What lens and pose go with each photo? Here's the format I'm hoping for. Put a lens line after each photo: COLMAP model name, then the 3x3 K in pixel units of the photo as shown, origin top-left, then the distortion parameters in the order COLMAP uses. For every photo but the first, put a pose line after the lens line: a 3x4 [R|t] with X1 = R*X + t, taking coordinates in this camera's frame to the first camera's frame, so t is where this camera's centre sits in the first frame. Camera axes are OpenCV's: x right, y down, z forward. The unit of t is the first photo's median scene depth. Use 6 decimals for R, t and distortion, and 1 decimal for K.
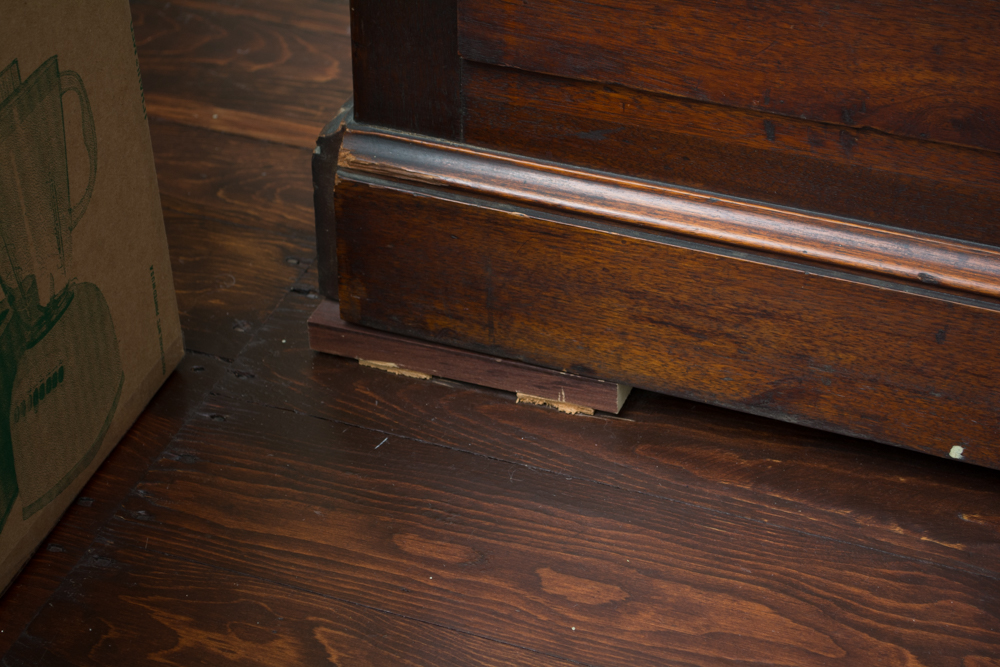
lens RADIAL K [[1969.4, 0, 505.3], [0, 1969.4, 330.3], [0, 0, 1]] dist [0.008171, 0.000000]
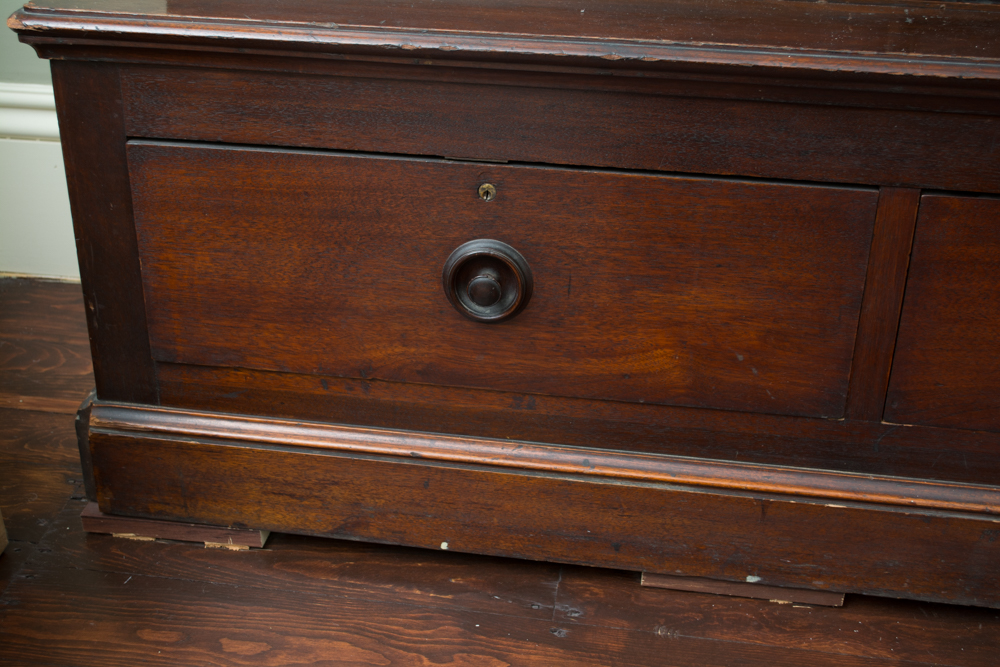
lens RADIAL K [[1272.9, 0, 501.8], [0, 1272.9, 331.0], [0, 0, 1]] dist [-0.037184, 0.000000]
pose [[0.975462, -0.086557, 0.202440, 0.056135], [0.111671, 0.986939, -0.116106, 0.007034], [-0.189746, 0.135864, 0.972387, -0.202492]]
